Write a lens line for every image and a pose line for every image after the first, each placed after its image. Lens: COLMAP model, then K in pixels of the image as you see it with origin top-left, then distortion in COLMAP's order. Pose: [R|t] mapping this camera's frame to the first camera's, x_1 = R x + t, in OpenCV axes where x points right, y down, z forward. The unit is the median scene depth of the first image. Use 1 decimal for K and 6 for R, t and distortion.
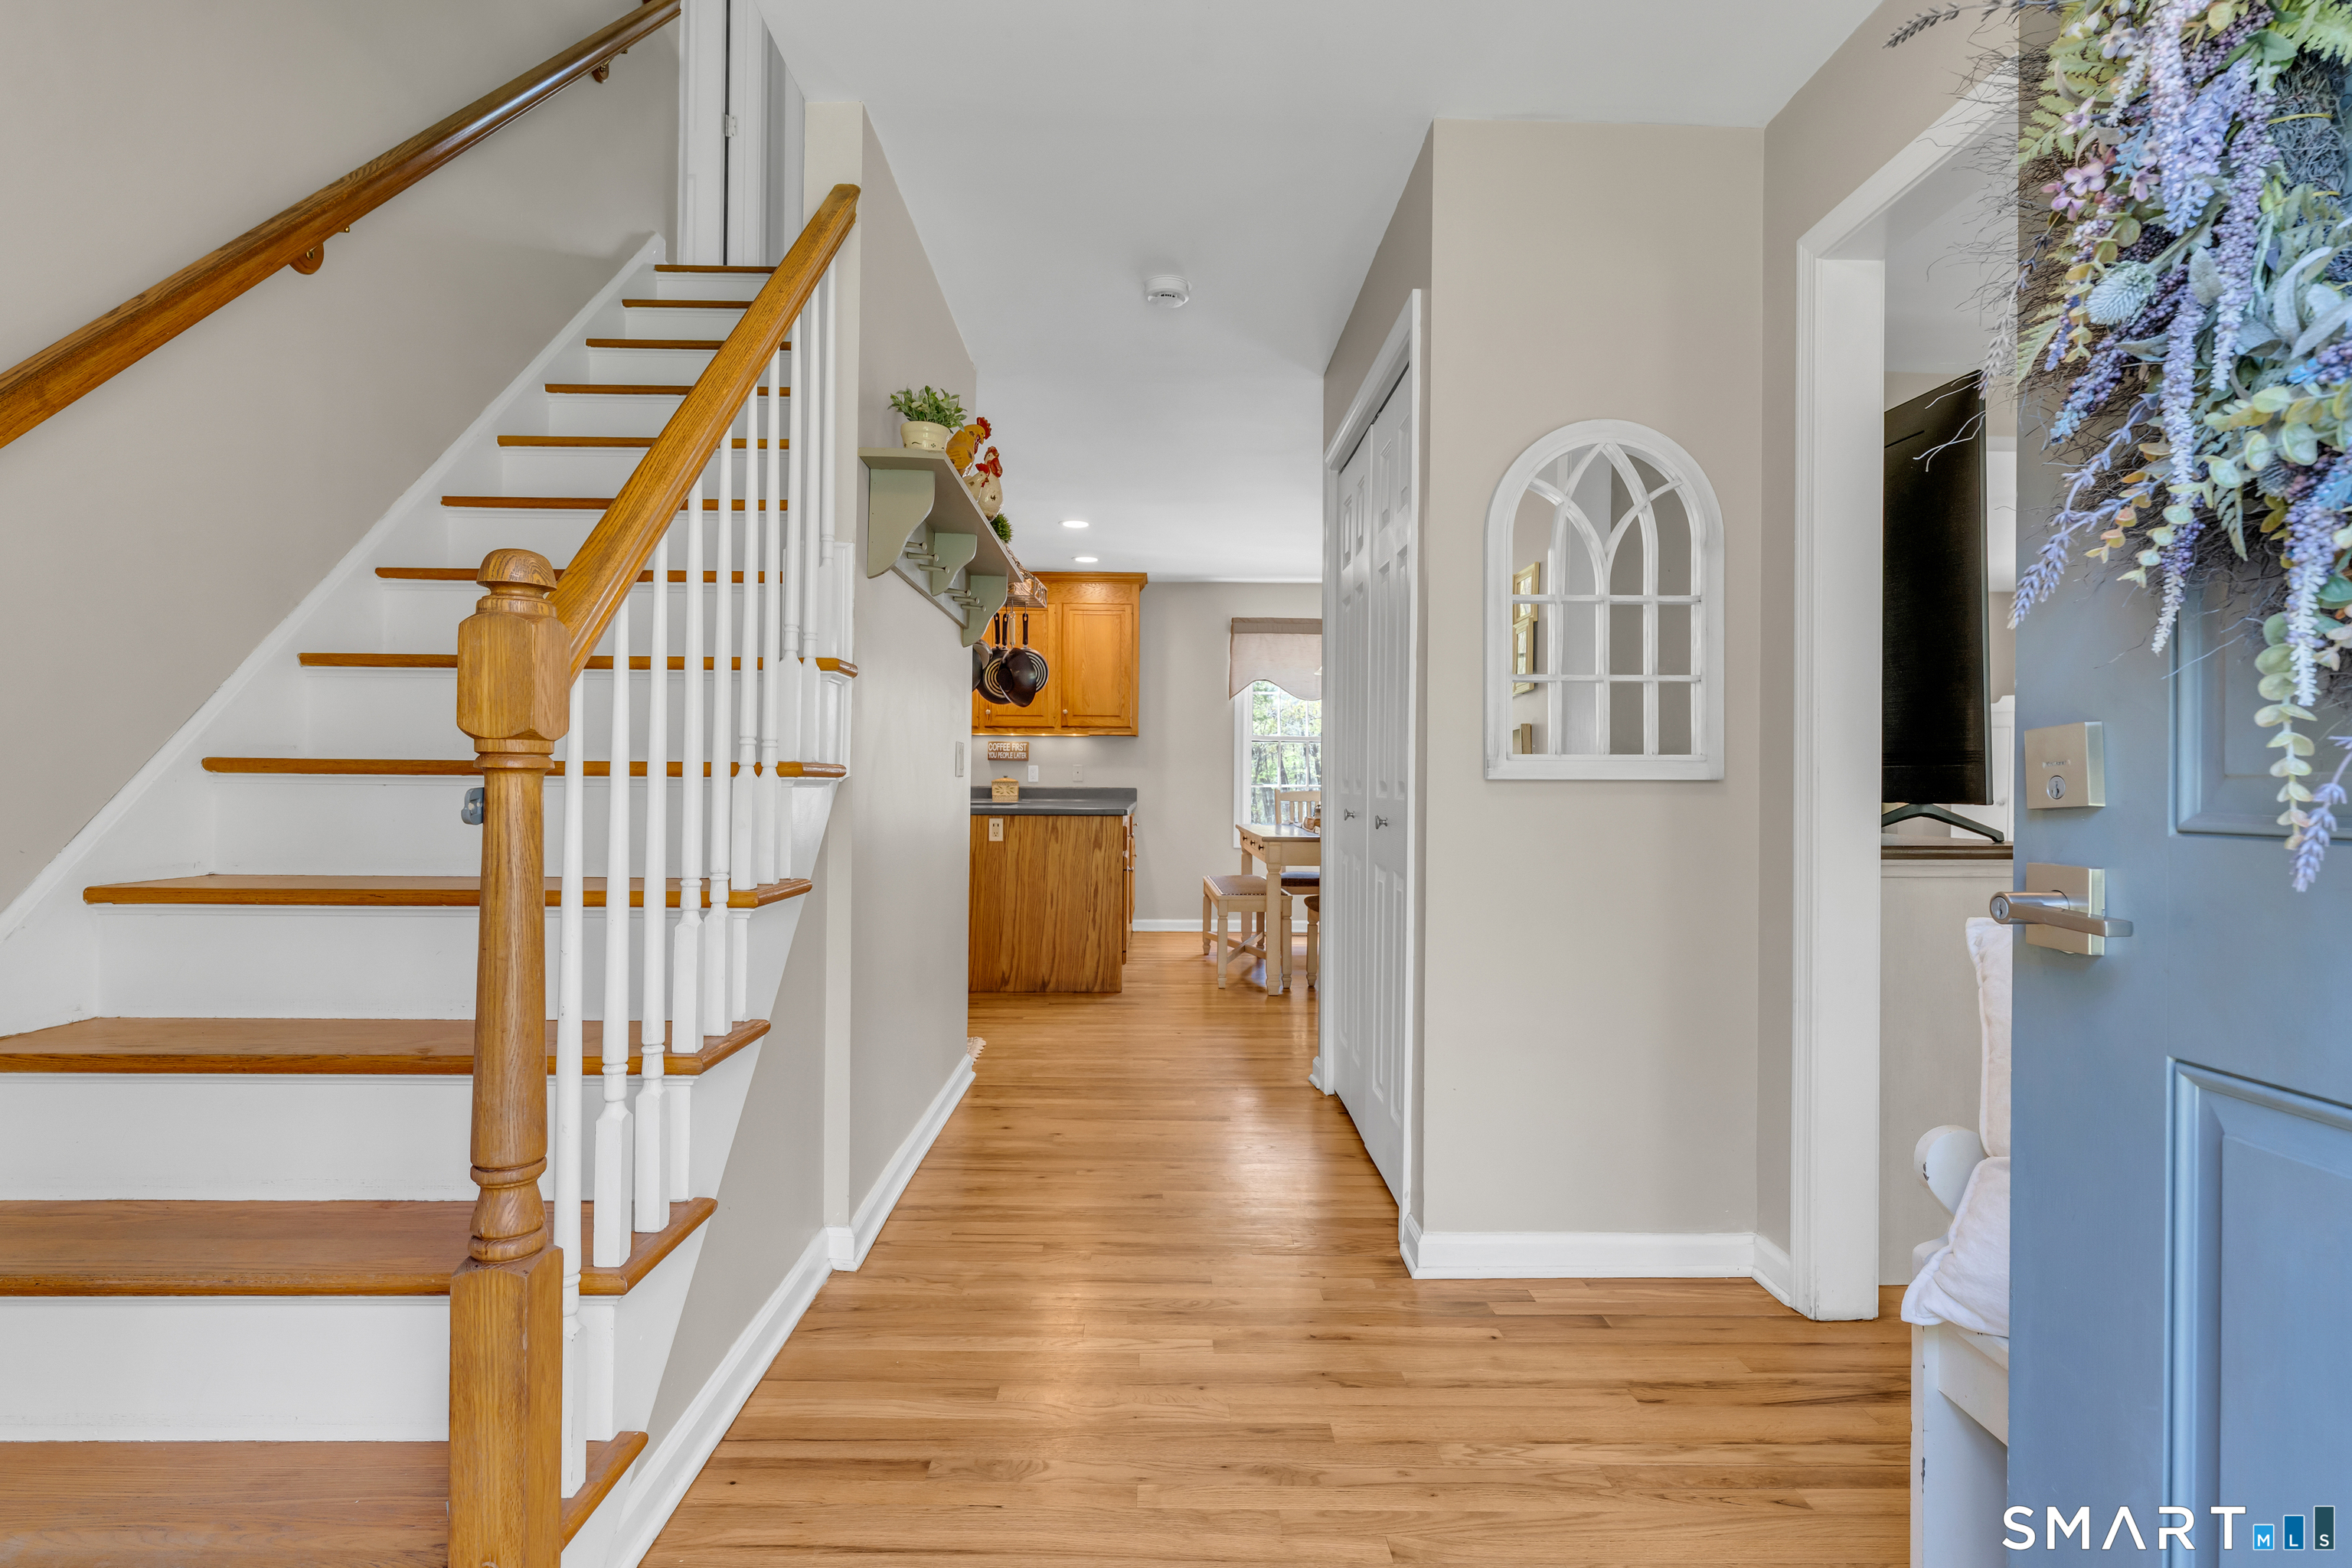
lens RADIAL K [[1204.7, 0, 1176.2], [0, 1204.7, 782.7], [0, 0, 1]] dist [-0.001623, -0.000706]
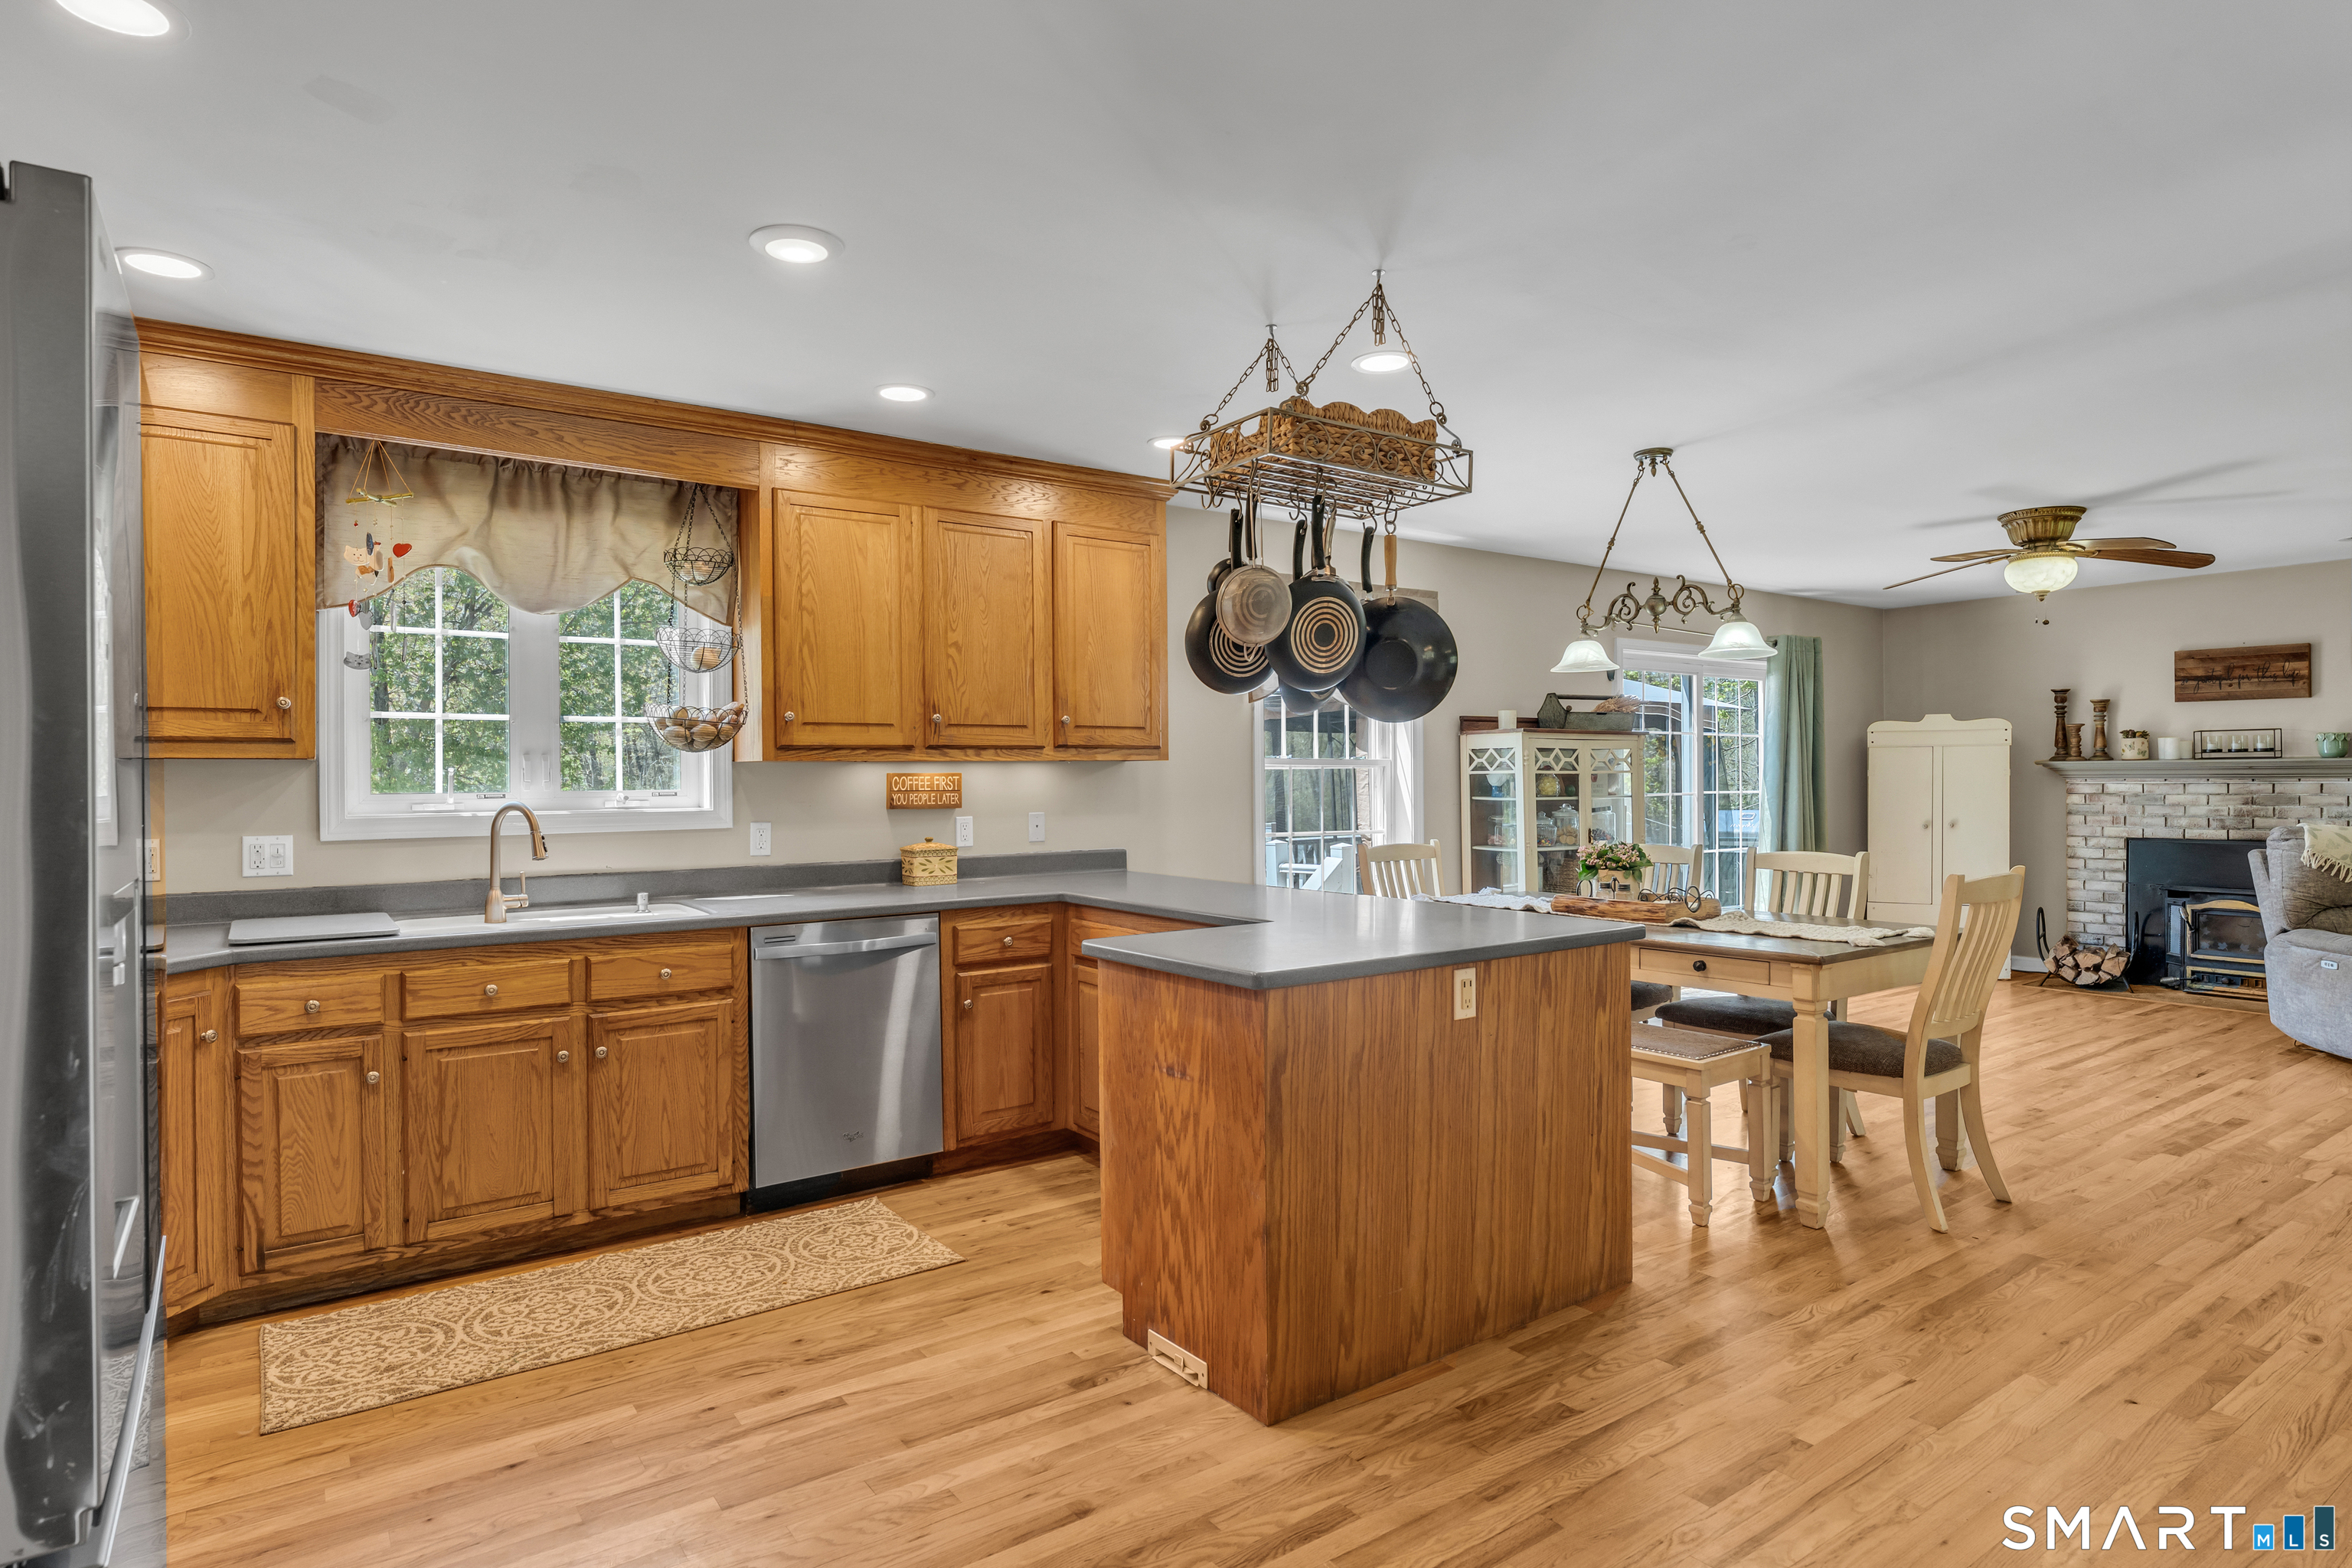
lens RADIAL K [[1265.7, 0, 1176.0], [0, 1265.7, 784.0], [0, 0, 1]] dist [-0.000356, 0.000174]
pose [[0.823230, -0.017606, 0.567436, -0.399999], [0.013550, 0.999844, 0.011364, -0.037321], [-0.567547, -0.001667, 0.823339, 0.519430]]
